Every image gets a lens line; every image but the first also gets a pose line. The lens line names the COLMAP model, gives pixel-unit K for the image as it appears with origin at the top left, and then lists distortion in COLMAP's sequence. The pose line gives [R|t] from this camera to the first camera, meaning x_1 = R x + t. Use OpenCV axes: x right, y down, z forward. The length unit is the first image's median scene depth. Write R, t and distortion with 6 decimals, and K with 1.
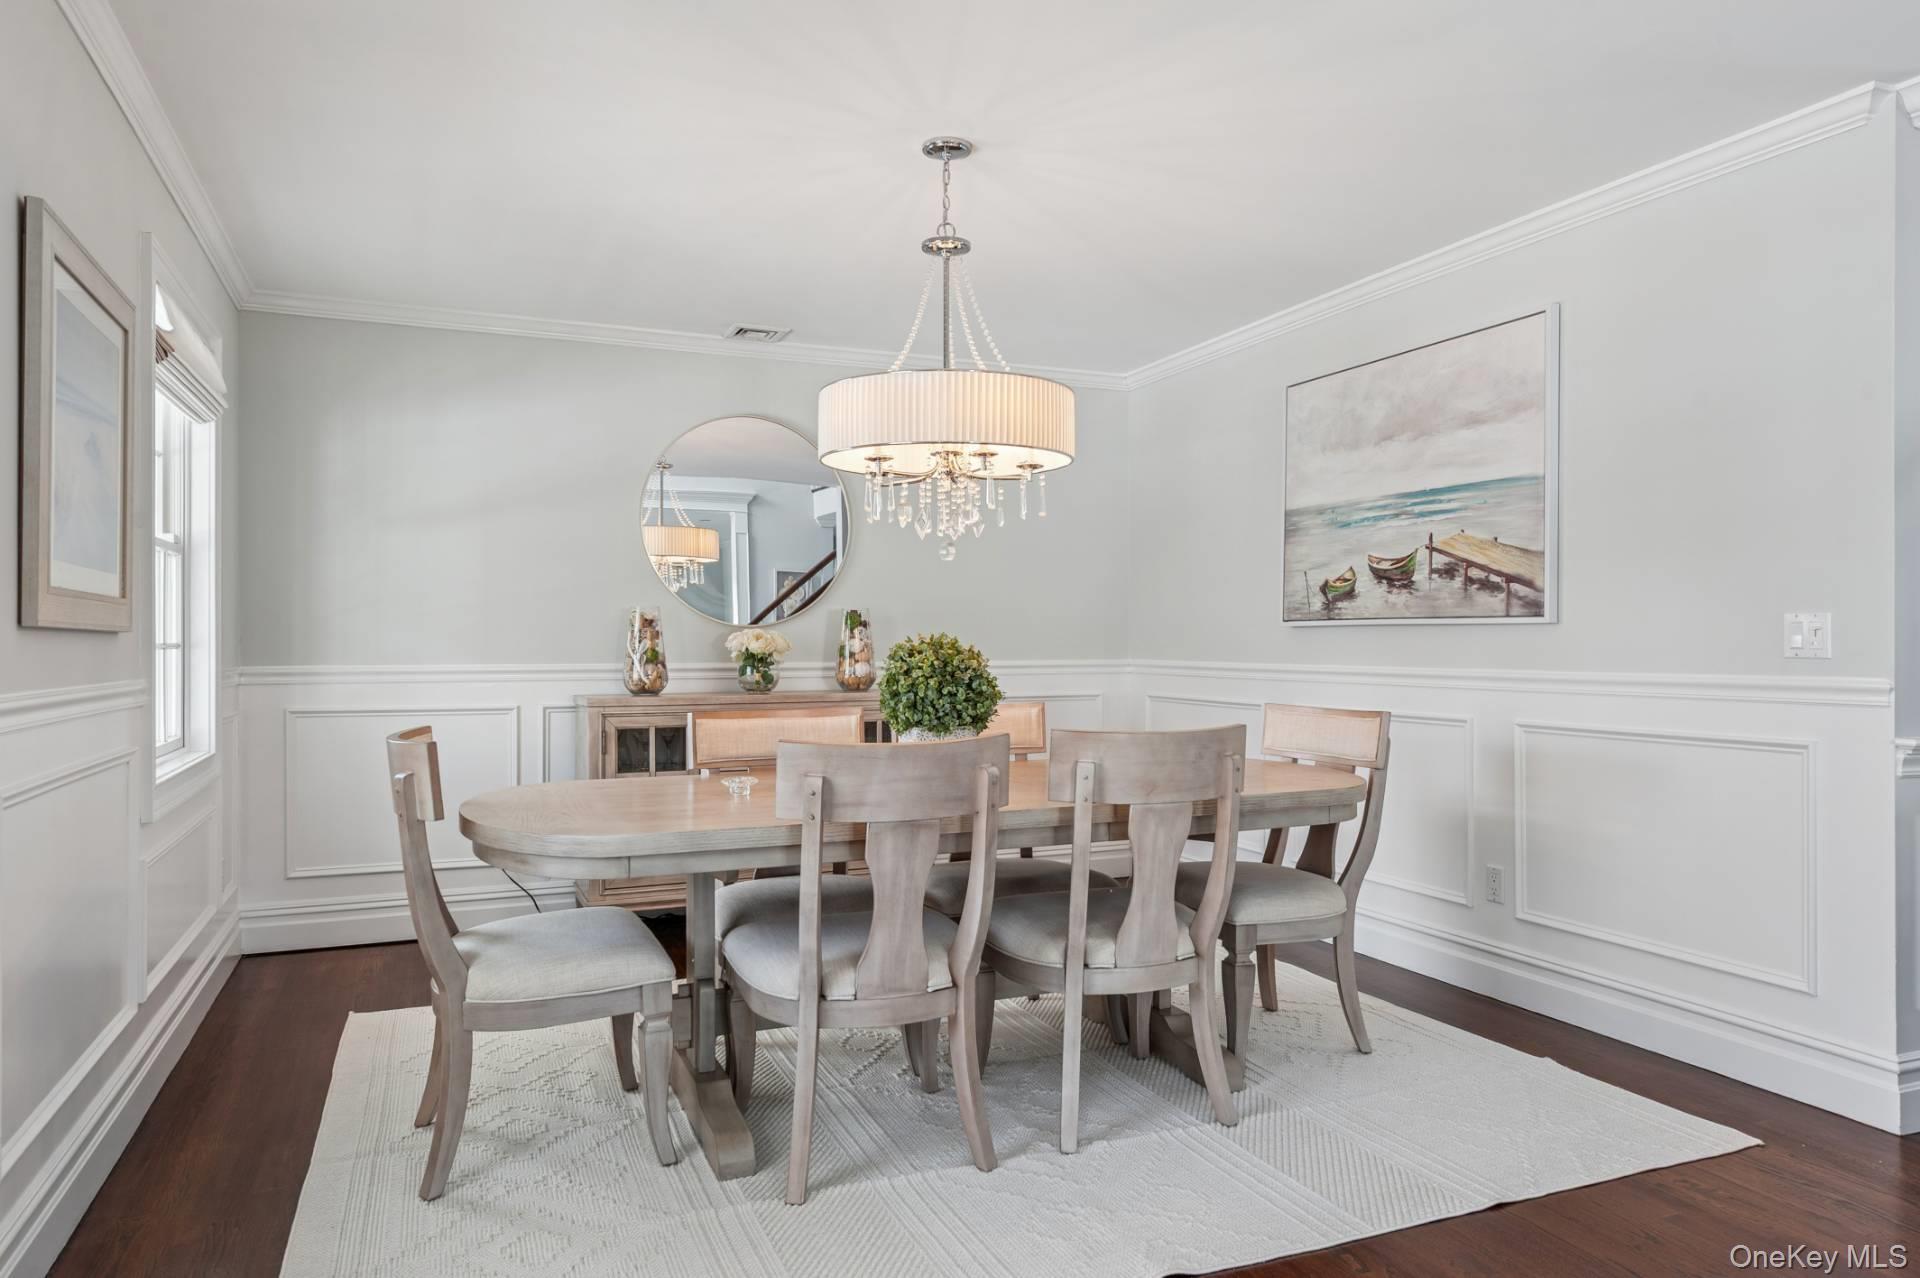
lens RADIAL K [[1296.5, 0, 957.7], [0, 1296.5, 641.0], [0, 0, 1]] dist [-0.003825, -0.003106]
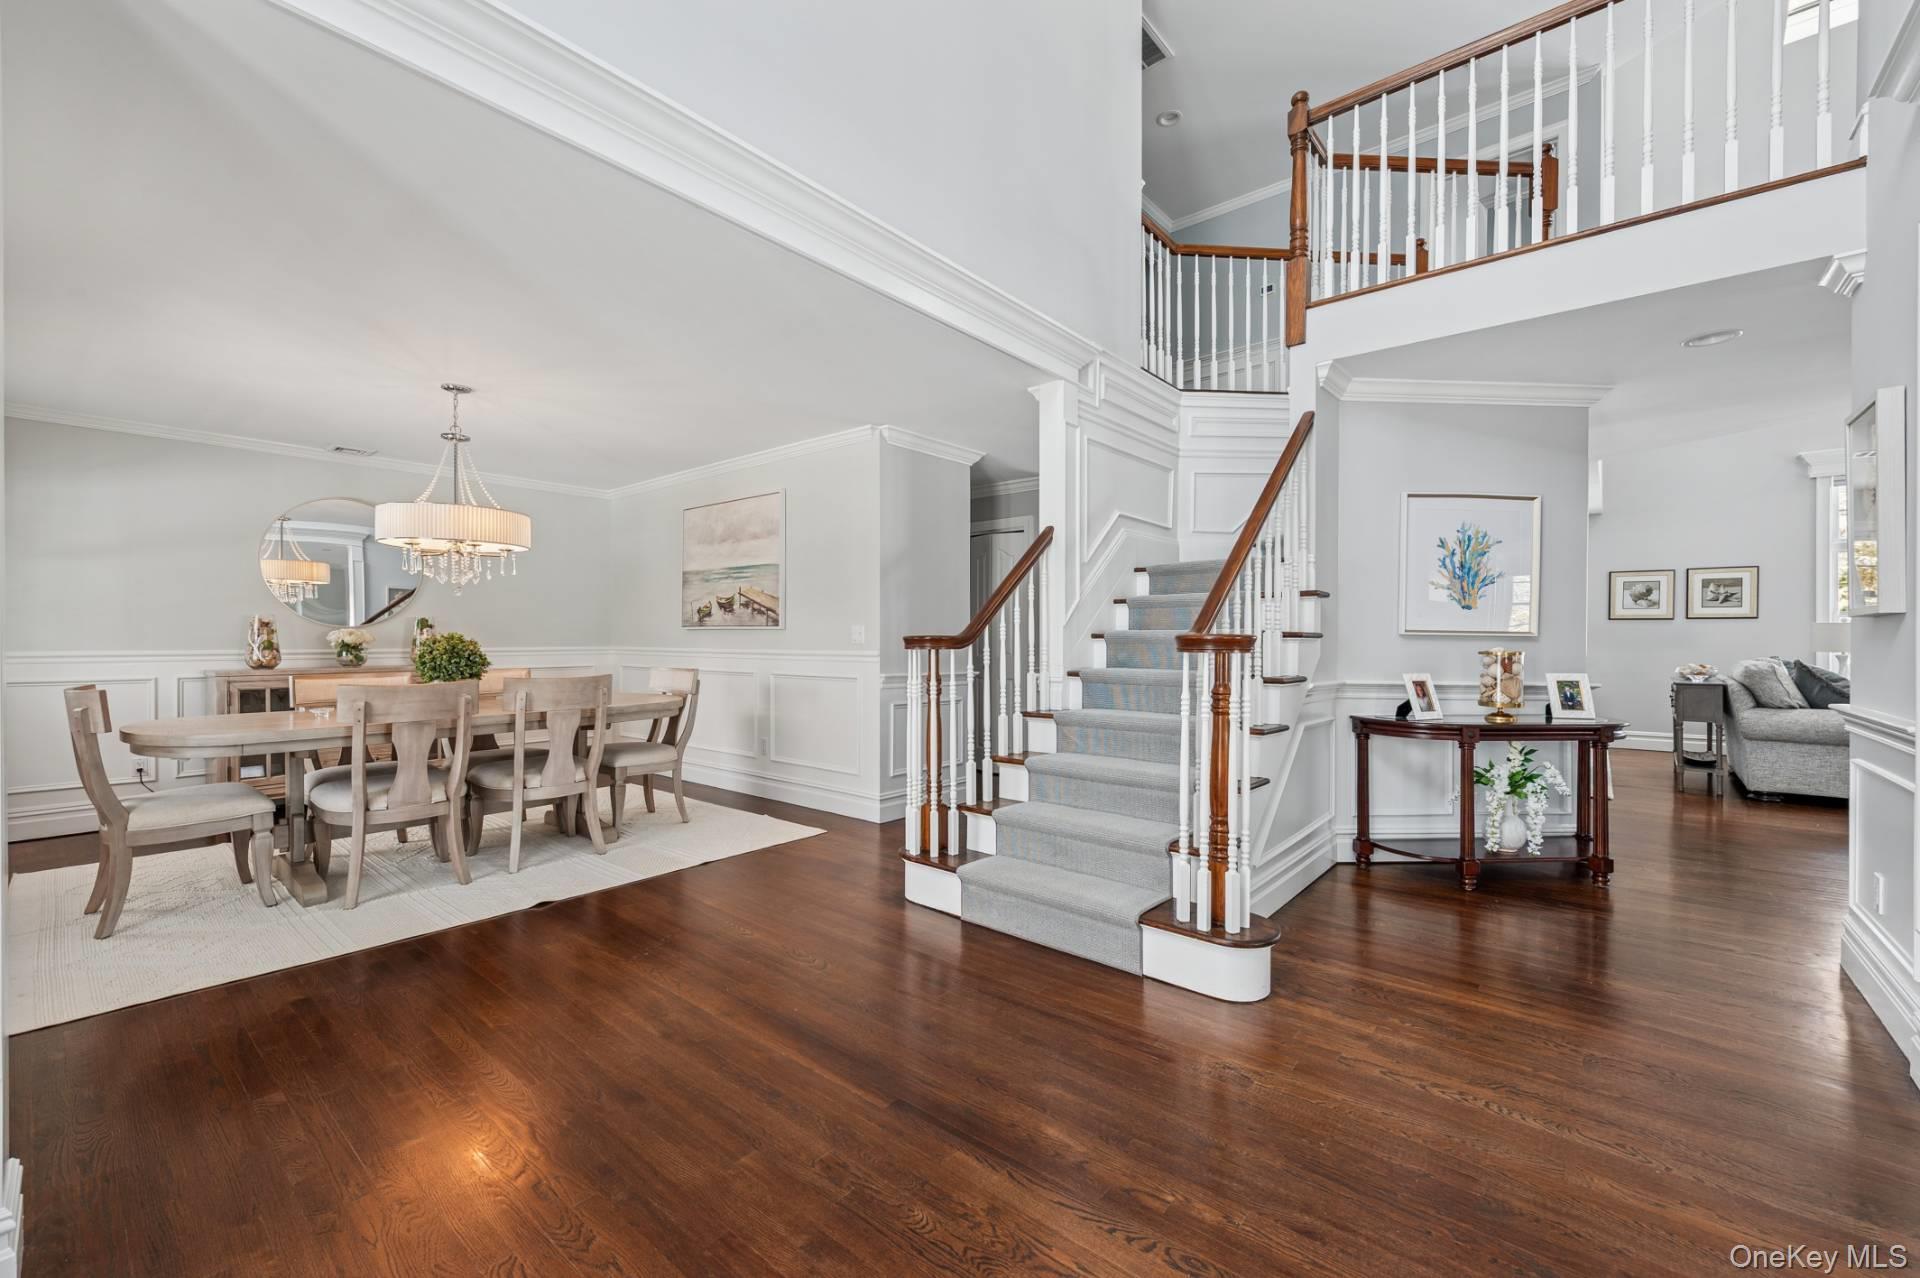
lens RADIAL K [[763.6, 0, 974.6], [0, 763.6, 642.8], [0, 0, 1]] dist [-0.010032, -0.000853]
pose [[0.872947, -0.001111, 0.487815, 0.116843], [-0.002953, 0.999967, 0.007561, -0.001267], [-0.487807, -0.008041, 0.872915, -0.402458]]
